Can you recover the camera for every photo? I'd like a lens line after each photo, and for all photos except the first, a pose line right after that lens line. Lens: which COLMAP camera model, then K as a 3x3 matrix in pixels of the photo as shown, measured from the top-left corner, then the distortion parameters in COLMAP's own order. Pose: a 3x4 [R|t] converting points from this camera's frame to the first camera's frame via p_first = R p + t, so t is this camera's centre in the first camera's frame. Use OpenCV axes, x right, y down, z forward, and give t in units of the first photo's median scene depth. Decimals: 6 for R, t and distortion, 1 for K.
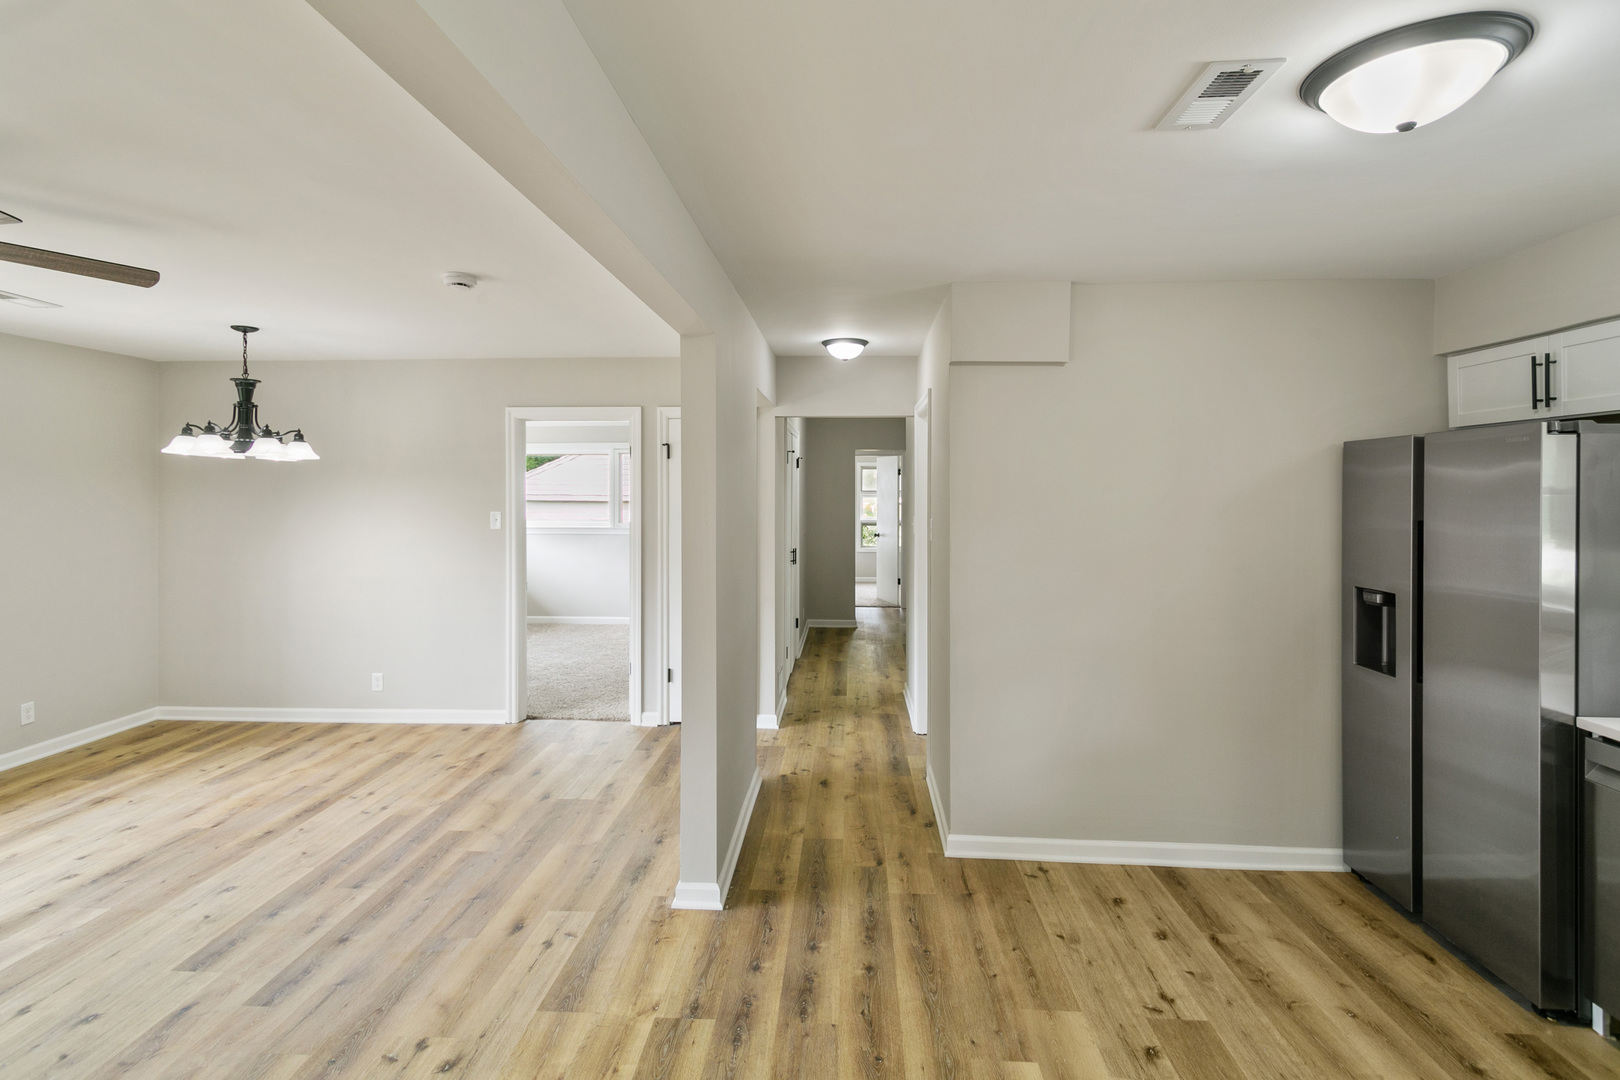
lens RADIAL K [[784.5, 0, 802.1], [0, 784.5, 489.5], [0, 0, 1]] dist [0.012672, -0.003756]
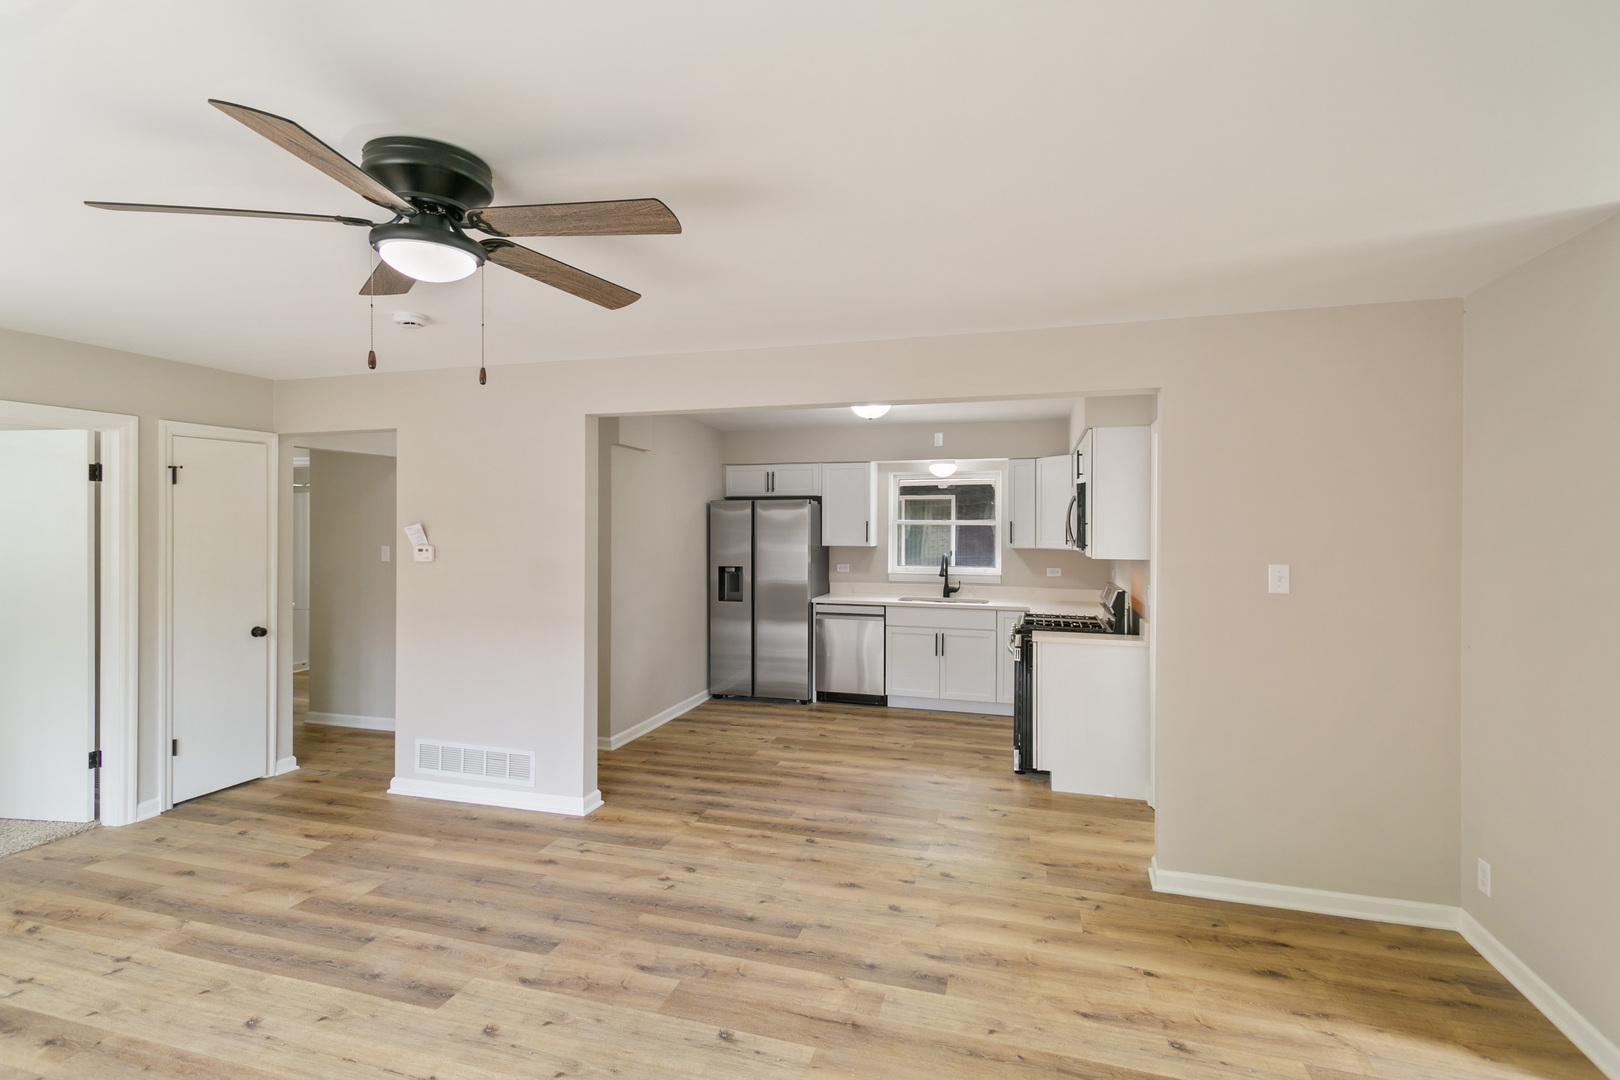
lens RADIAL K [[784.5, 0, 808.8], [0, 784.5, 530.7], [0, 0, 1]] dist [0.012672, -0.003756]
pose [[0.214627, -0.011322, 0.976630, -1.467163], [-0.002237, 0.999924, 0.012084, -0.006434], [-0.976693, -0.004778, 0.214586, 0.293545]]
